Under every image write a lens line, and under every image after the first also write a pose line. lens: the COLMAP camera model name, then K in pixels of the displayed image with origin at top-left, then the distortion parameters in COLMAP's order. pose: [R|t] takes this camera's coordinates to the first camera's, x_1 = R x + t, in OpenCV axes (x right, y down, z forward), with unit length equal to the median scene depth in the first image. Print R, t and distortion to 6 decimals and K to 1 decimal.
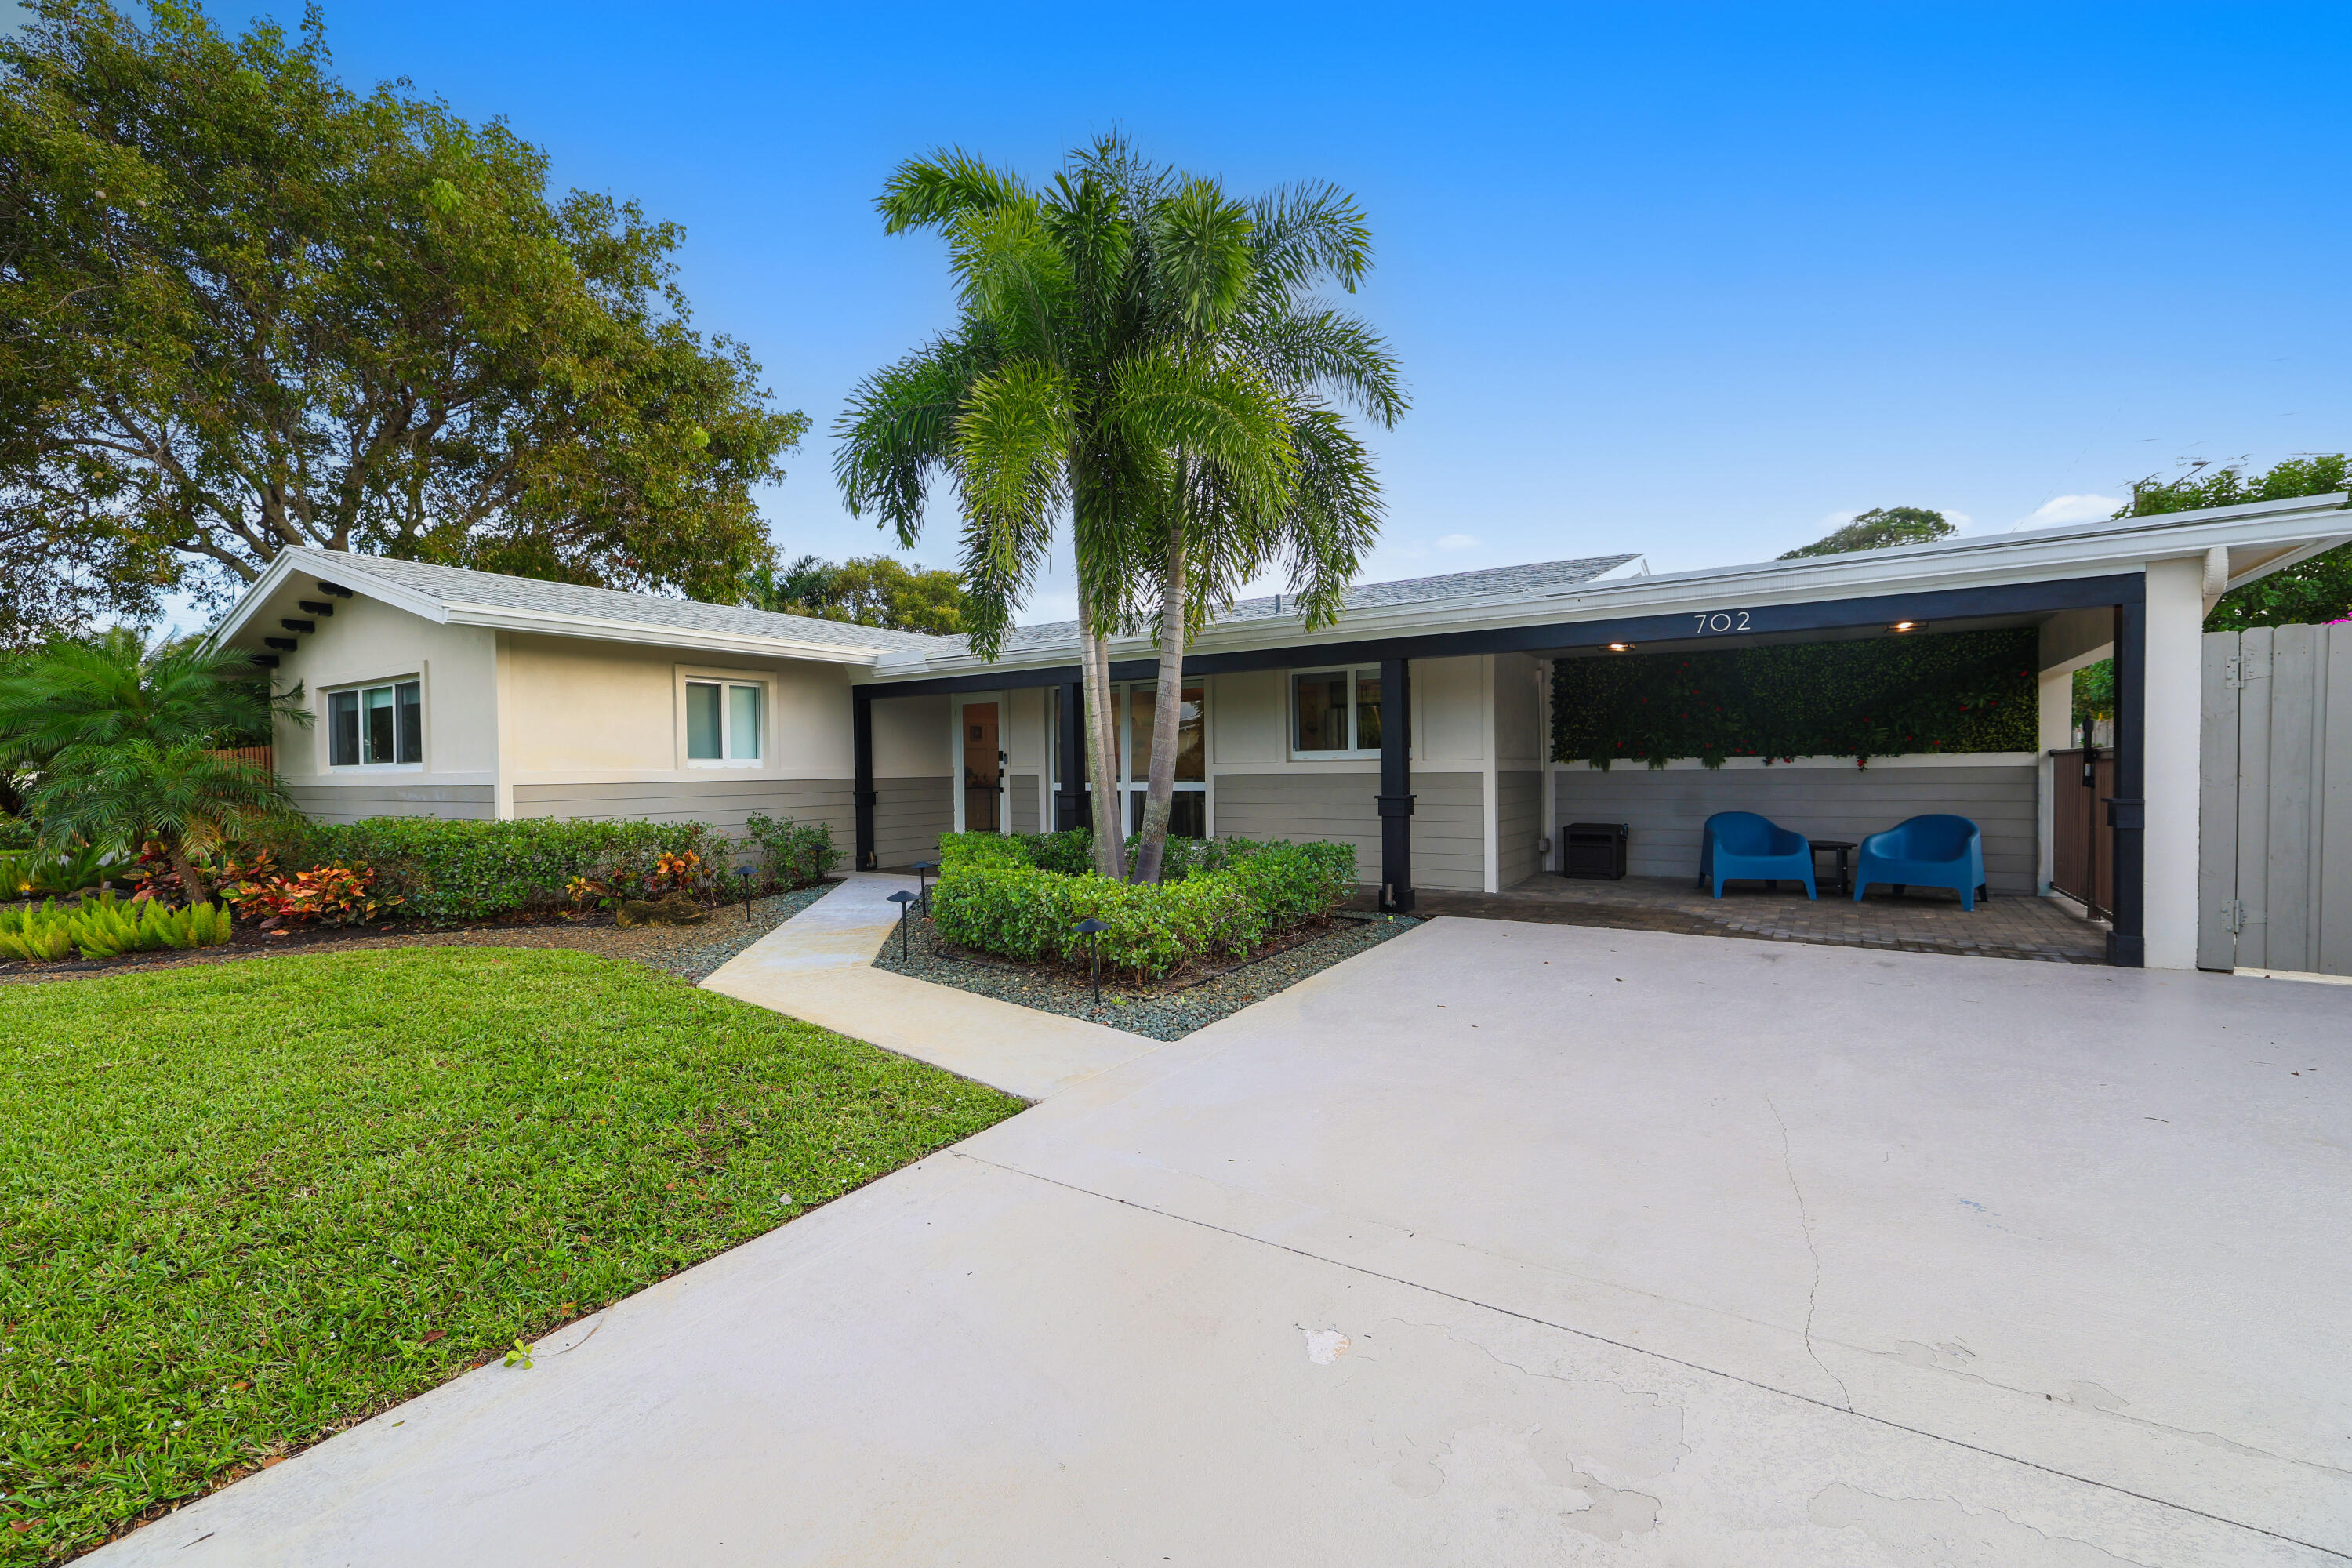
lens RADIAL K [[989.8, 0, 1160.2], [0, 989.8, 754.2], [0, 0, 1]] dist [0.003927, 0.000498]
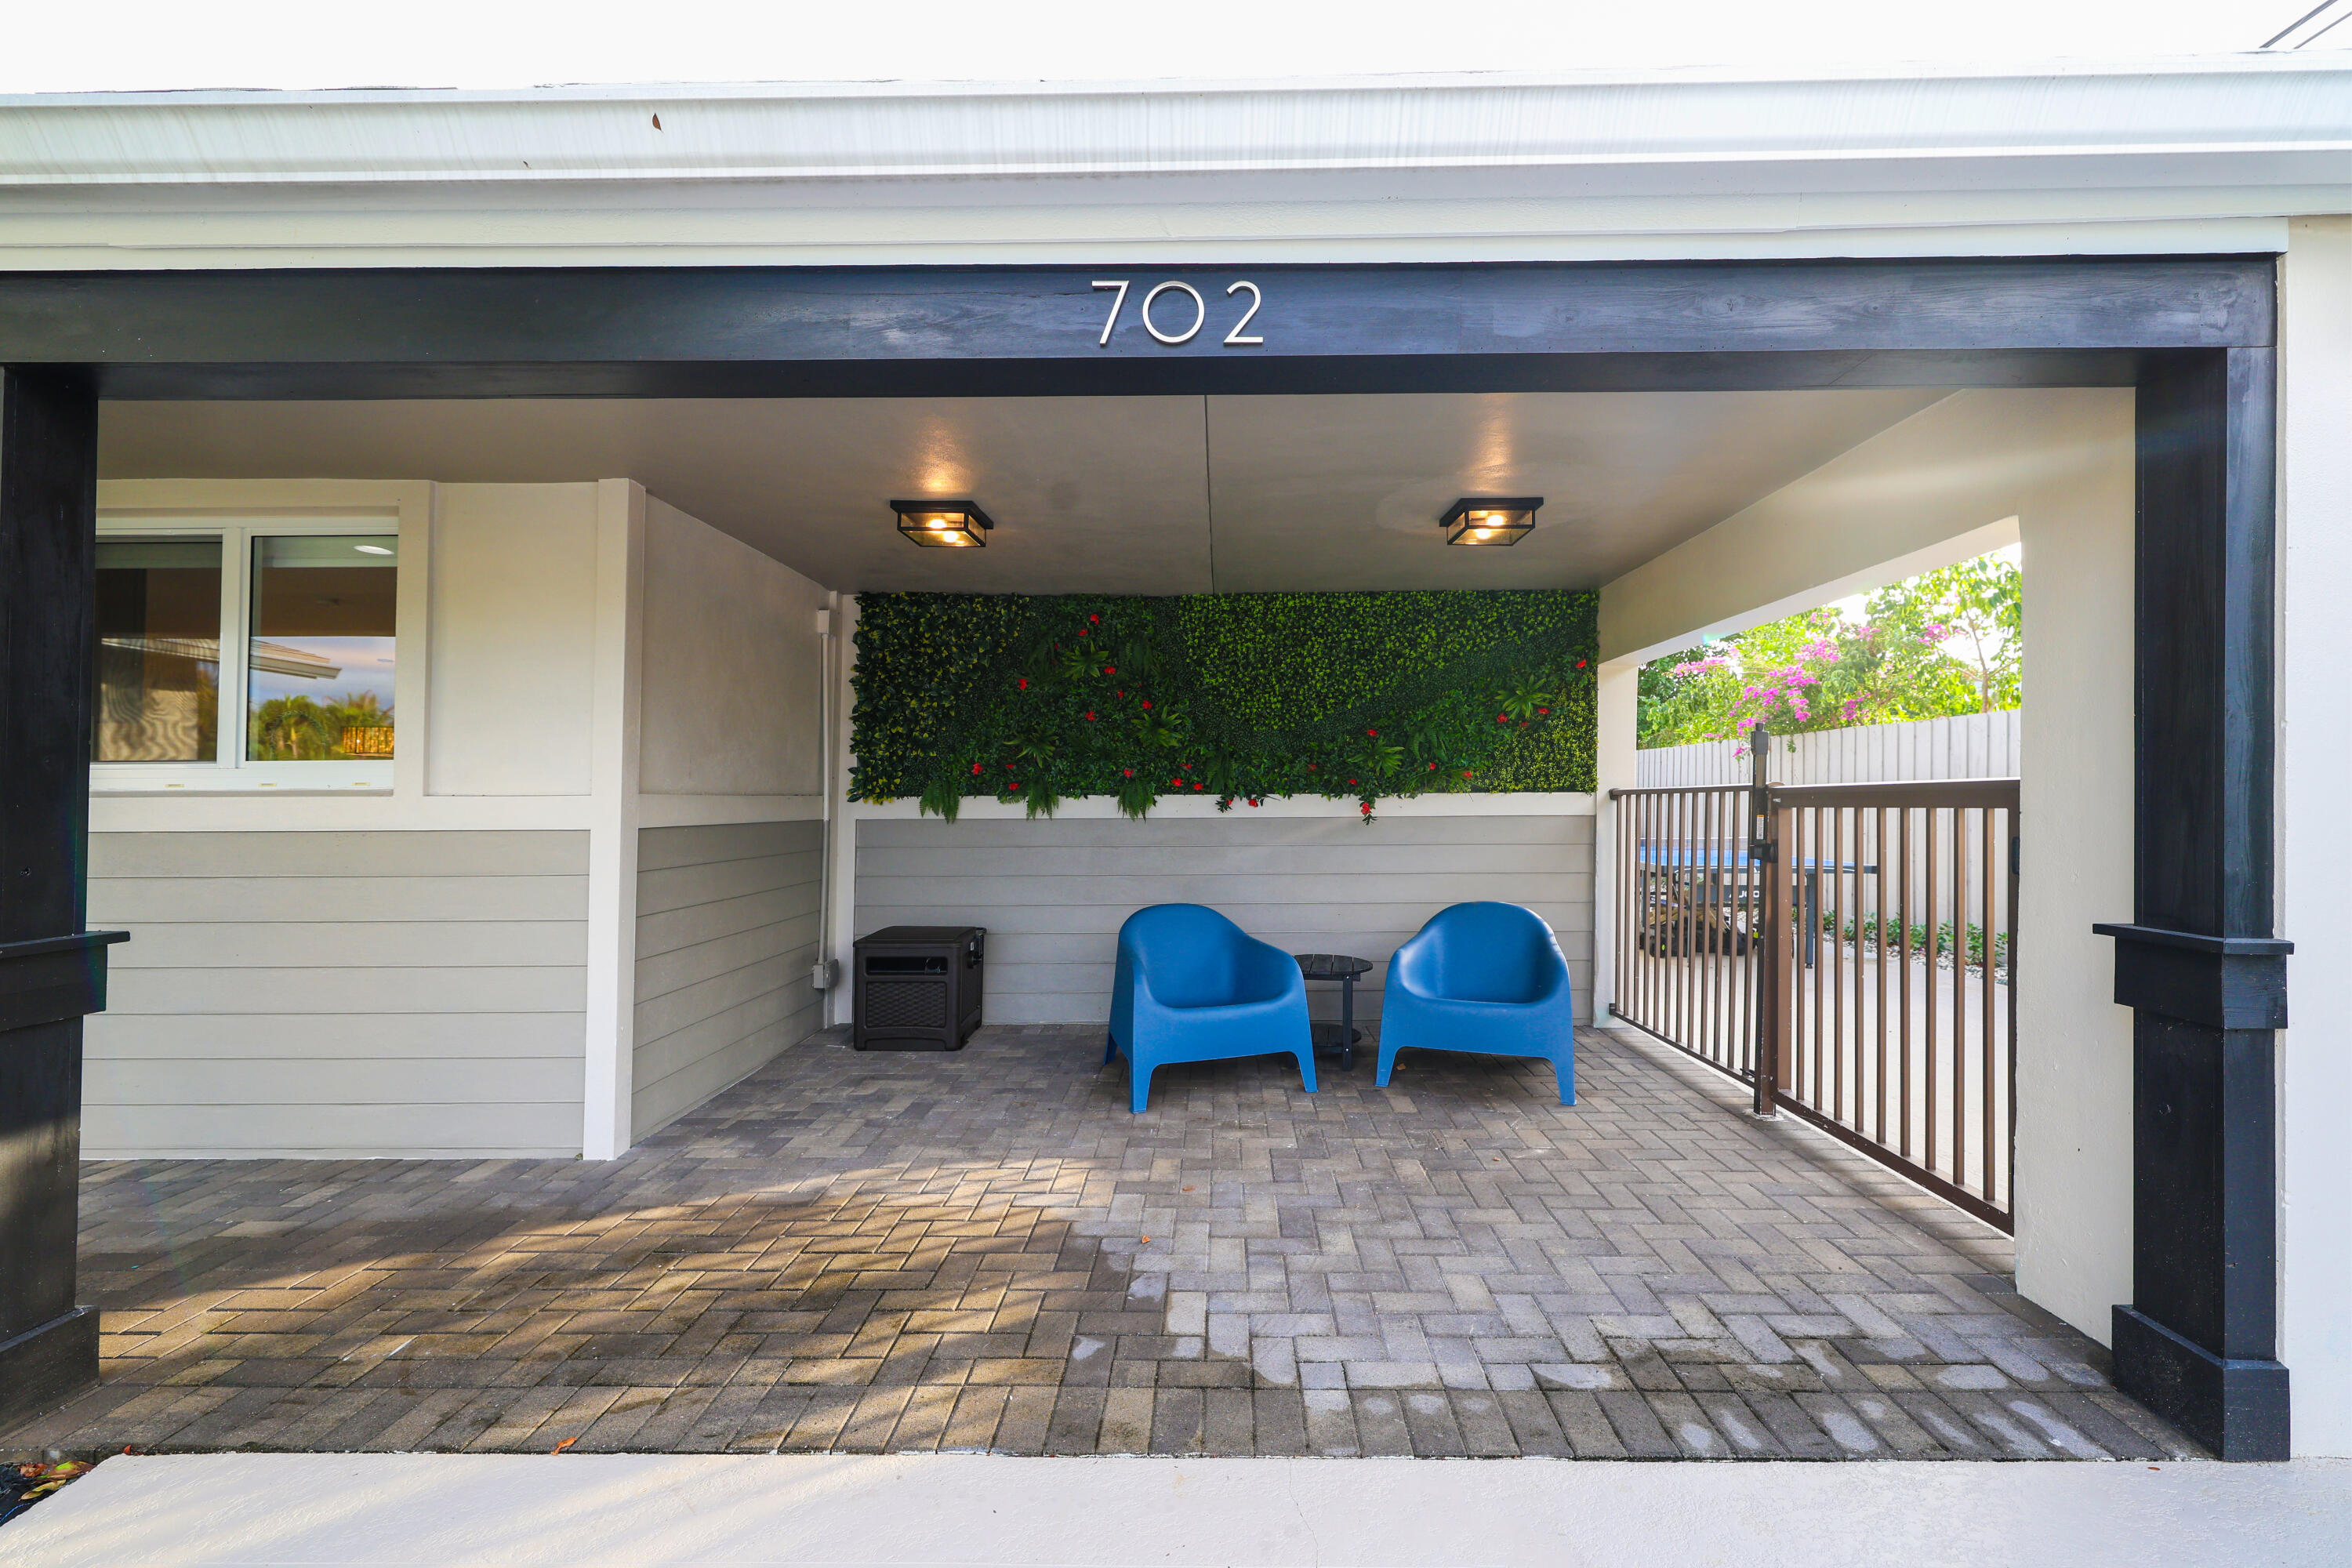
lens RADIAL K [[989.8, 0, 1185.8], [0, 989.8, 785.0], [0, 0, 1]] dist [0.003927, 0.000498]
pose [[0.848690, 0.017236, 0.528610, 0.318108], [-0.014640, 0.999851, -0.009096, 0.002212], [-0.528688, -0.000019, 0.848816, 0.569077]]
